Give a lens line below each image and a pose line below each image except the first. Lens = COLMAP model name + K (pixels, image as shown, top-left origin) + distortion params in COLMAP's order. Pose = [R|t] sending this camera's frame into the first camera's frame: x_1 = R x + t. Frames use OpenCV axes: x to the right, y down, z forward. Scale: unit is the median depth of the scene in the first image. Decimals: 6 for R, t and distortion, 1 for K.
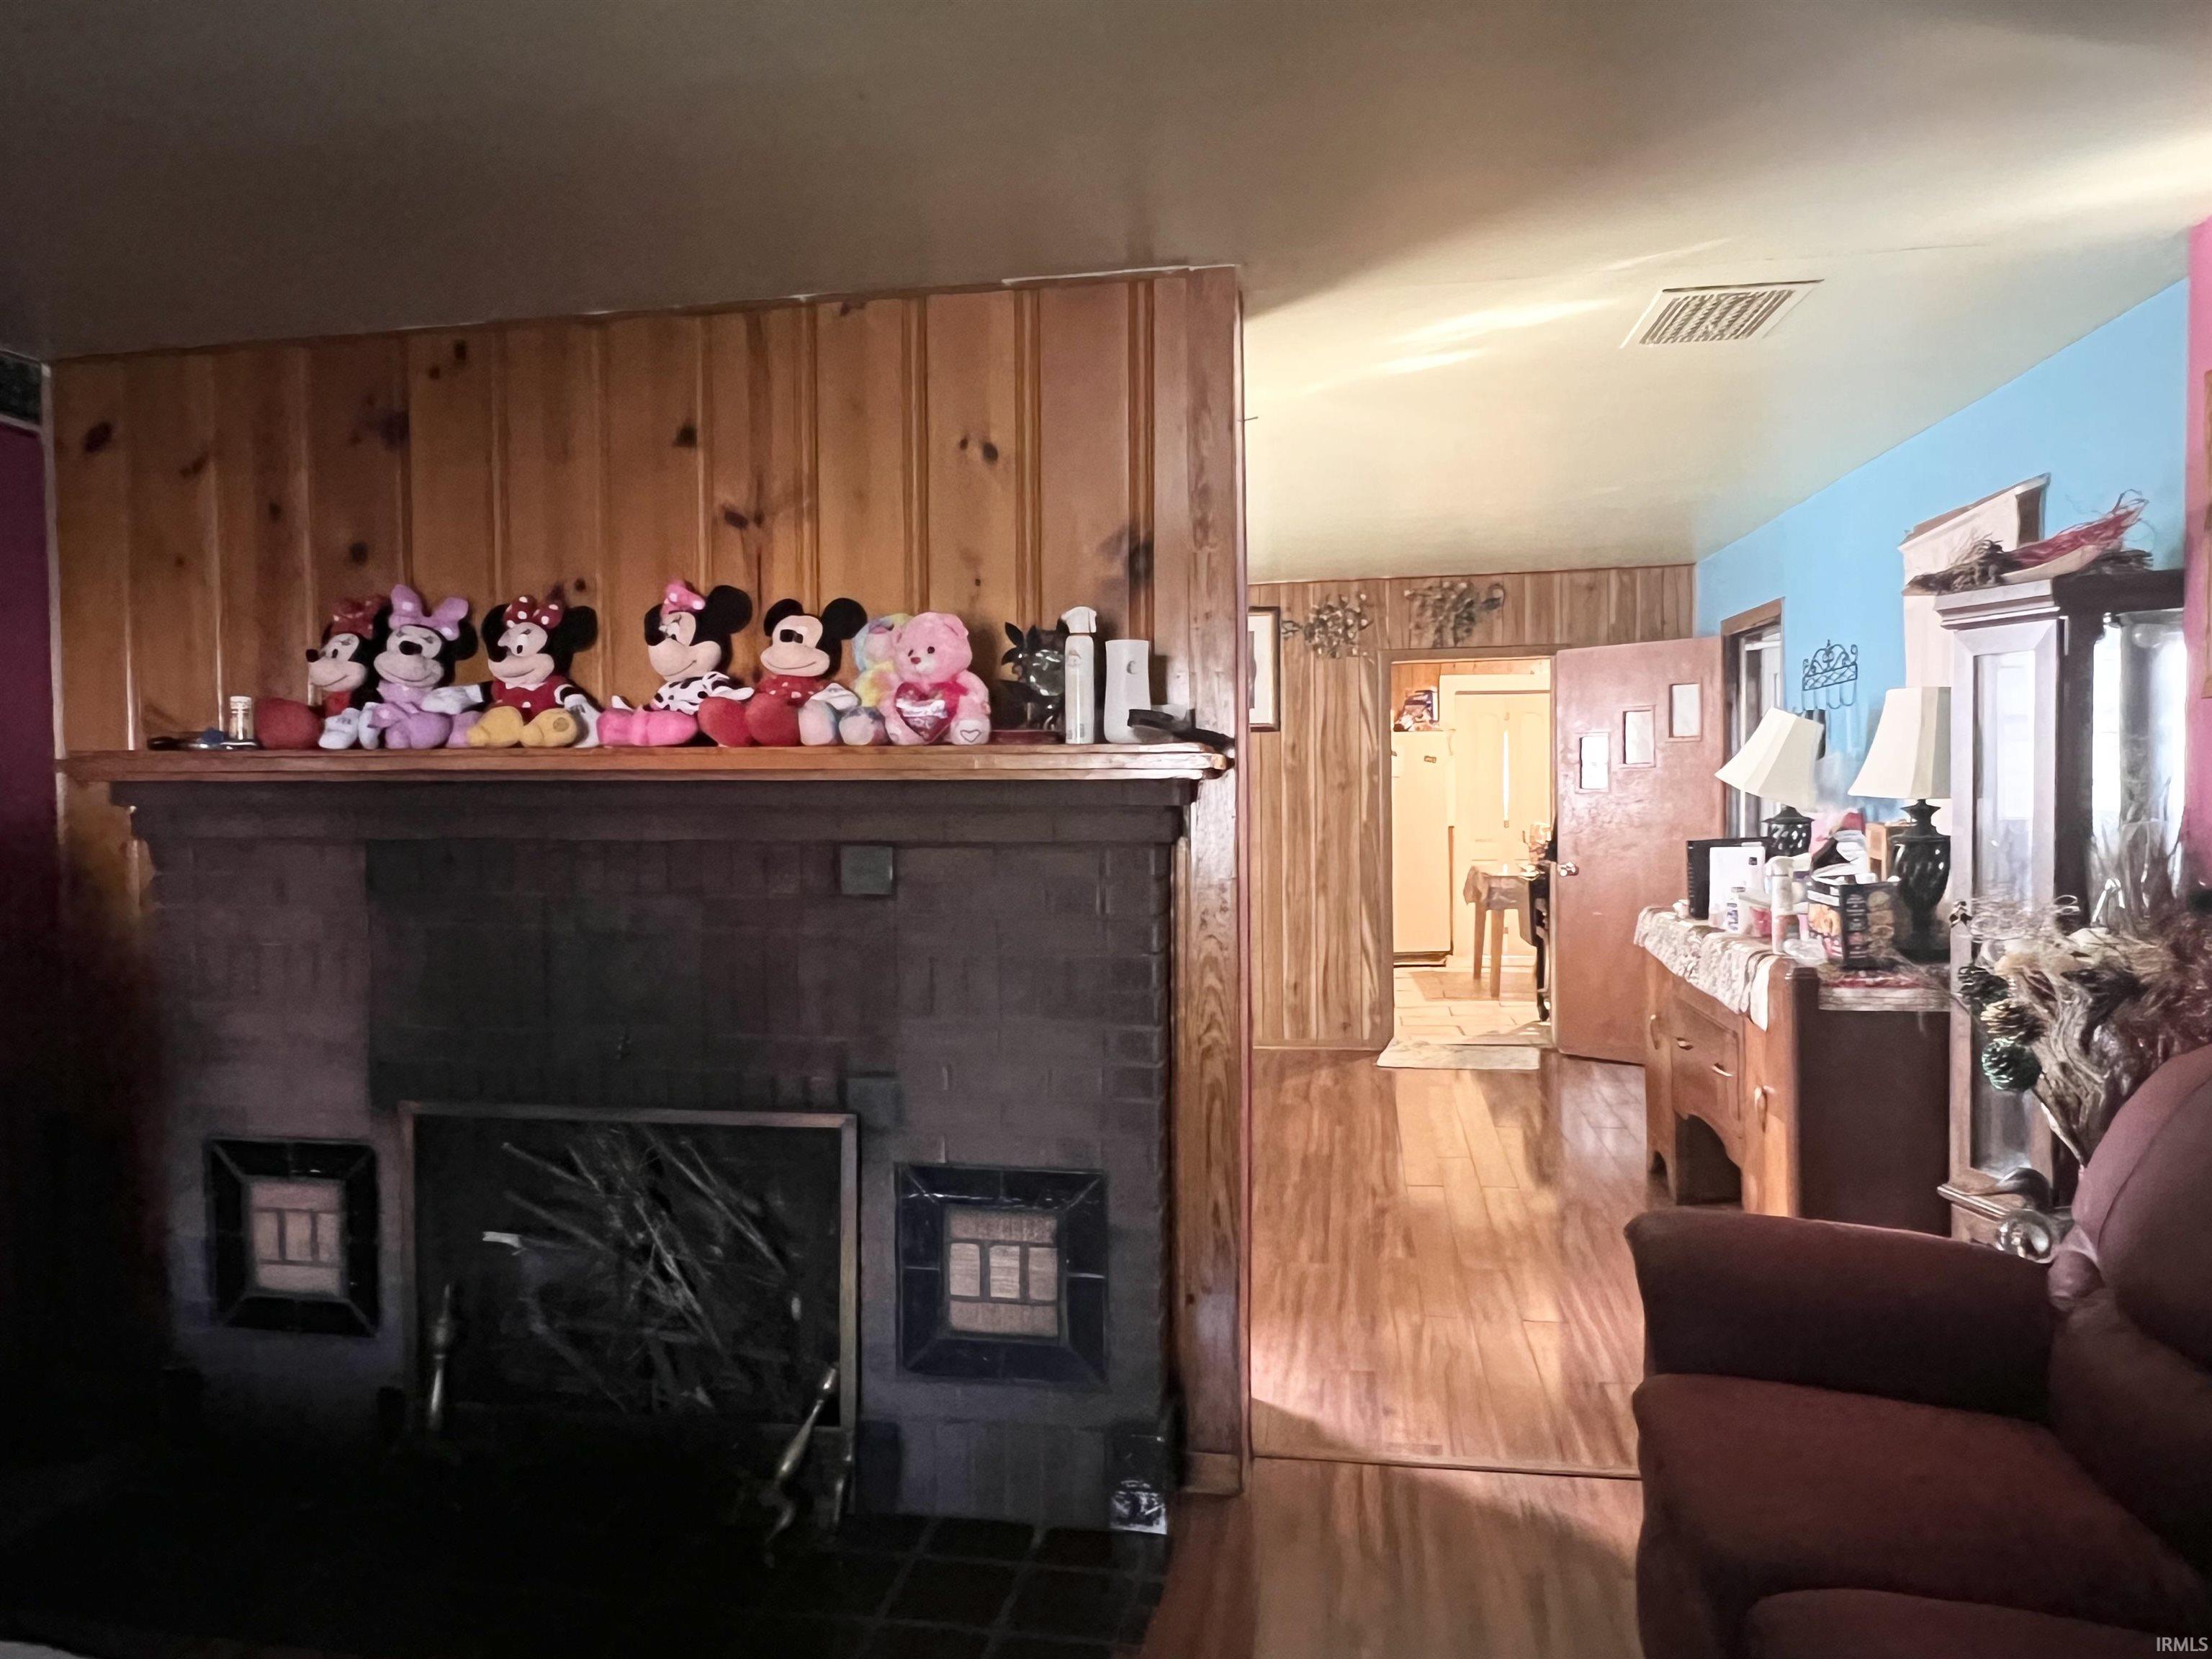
lens RADIAL K [[1439.9, 0, 1109.4], [0, 1439.9, 823.2], [0, 0, 1]] dist [0.033171, -0.004086]
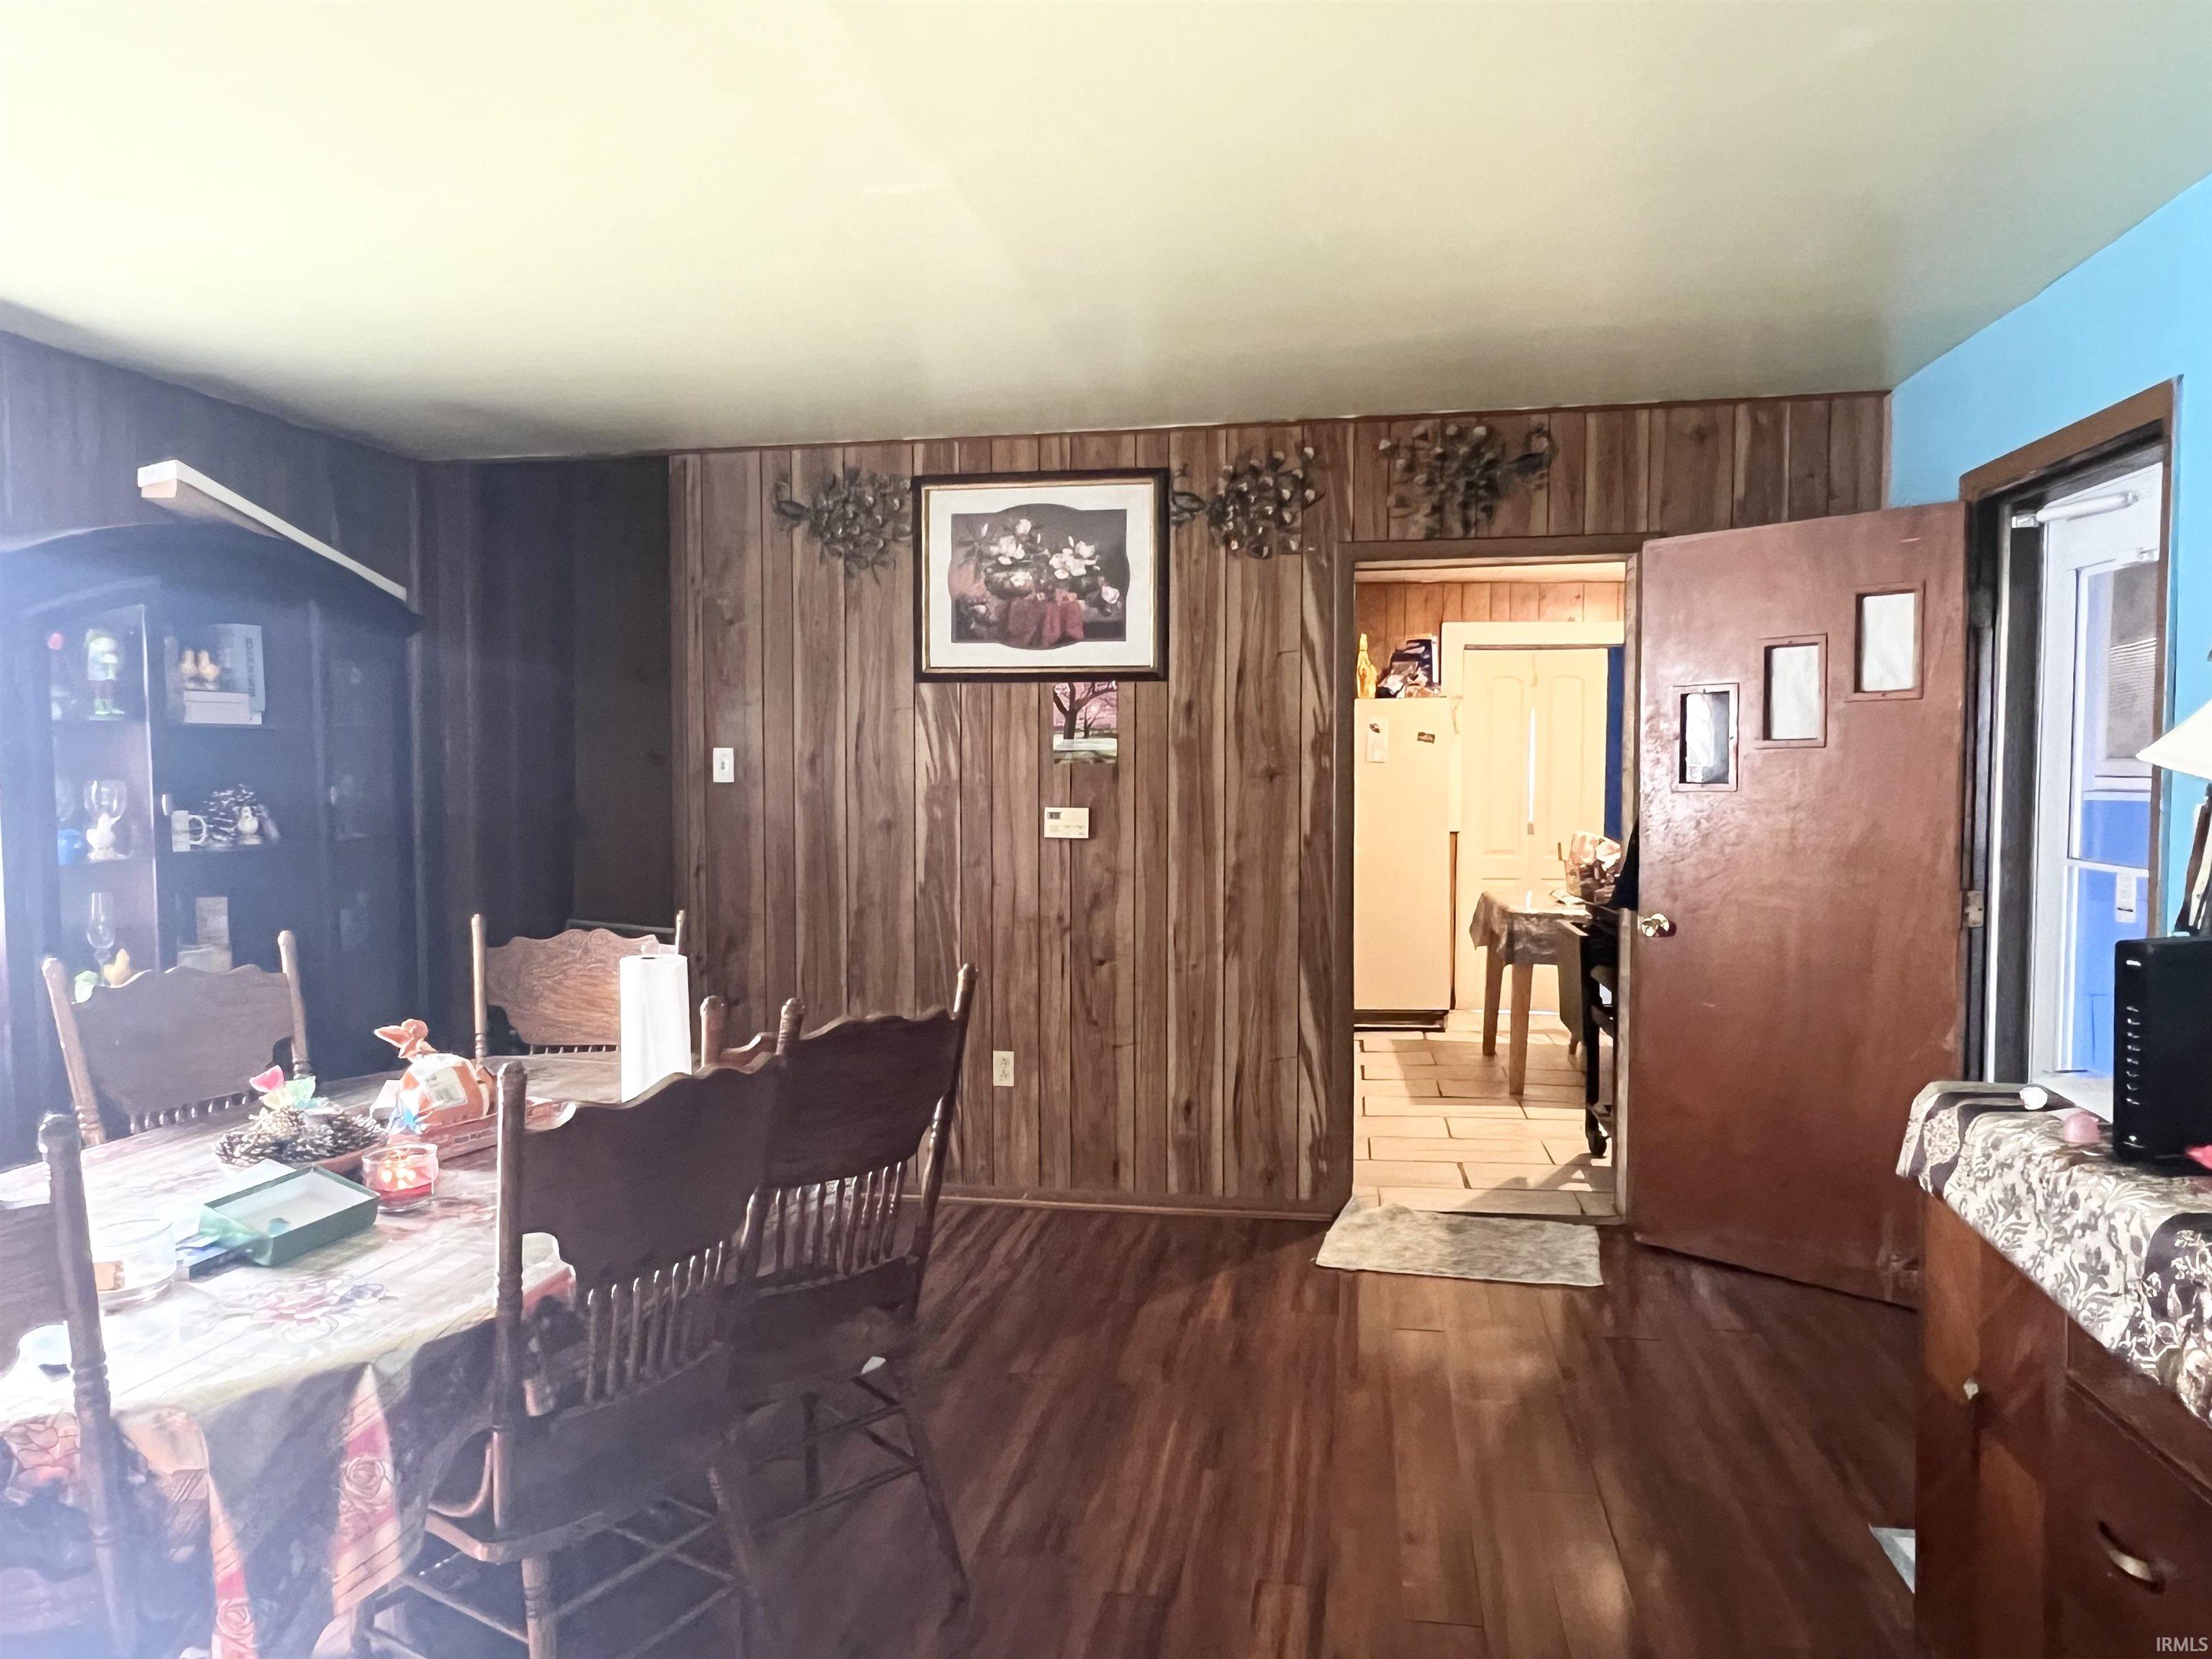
lens RADIAL K [[1439.9, 0, 1102.6], [0, 1439.9, 830.0], [0, 0, 1]] dist [0.033171, -0.004086]
pose [[0.999887, 0.012598, -0.008253, 0.098515], [-0.012463, 0.999792, 0.016168, -0.011409], [0.008455, -0.016063, 0.999835, 0.408843]]
